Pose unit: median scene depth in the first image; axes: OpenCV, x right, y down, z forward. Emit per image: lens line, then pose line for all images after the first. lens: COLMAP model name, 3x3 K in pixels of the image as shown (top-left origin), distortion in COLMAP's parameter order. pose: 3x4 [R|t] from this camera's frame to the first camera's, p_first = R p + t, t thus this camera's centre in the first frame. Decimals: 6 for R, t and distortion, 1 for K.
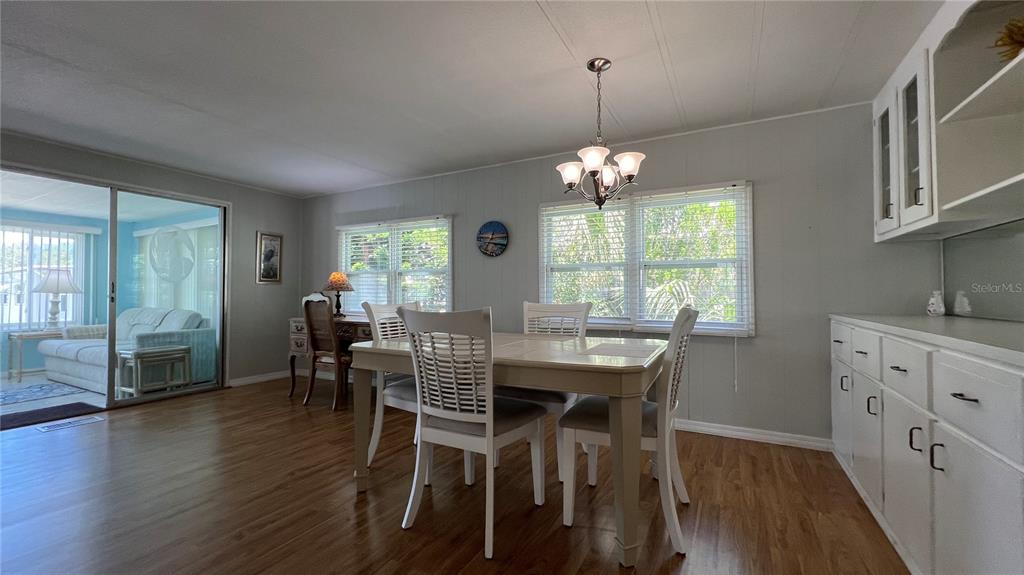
lens RADIAL K [[410.5, 0, 517.3], [0, 410.5, 287.8], [0, 0, 1]] dist [-0.000375, 0.000174]
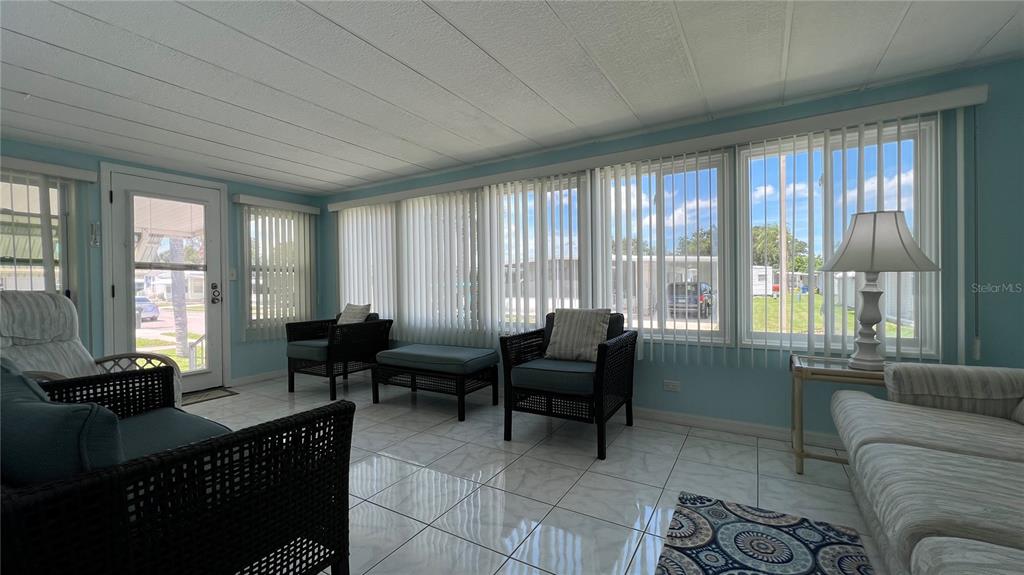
lens RADIAL K [[410.5, 0, 513.6], [0, 410.5, 284.1], [0, 0, 1]] dist [-0.000375, 0.000174]
pose [[-0.054221, 0.015636, -0.998407, -0.674390], [0.036310, 0.999247, 0.013677, 0.006792], [0.997869, -0.035510, -0.054748, 0.644212]]
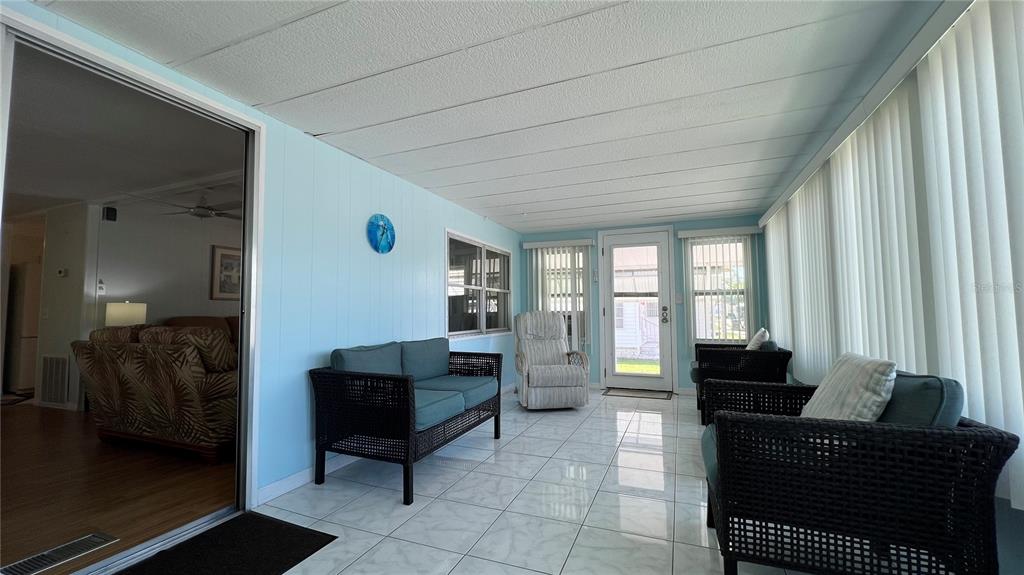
lens RADIAL K [[410.5, 0, 508.8], [0, 410.5, 288.7], [0, 0, 1]] dist [-0.000375, 0.000174]
pose [[-0.995865, 0.012508, -0.089979, -0.967794], [0.019690, 0.996650, -0.079377, 0.023535], [0.088684, -0.080821, -0.992775, 0.971344]]
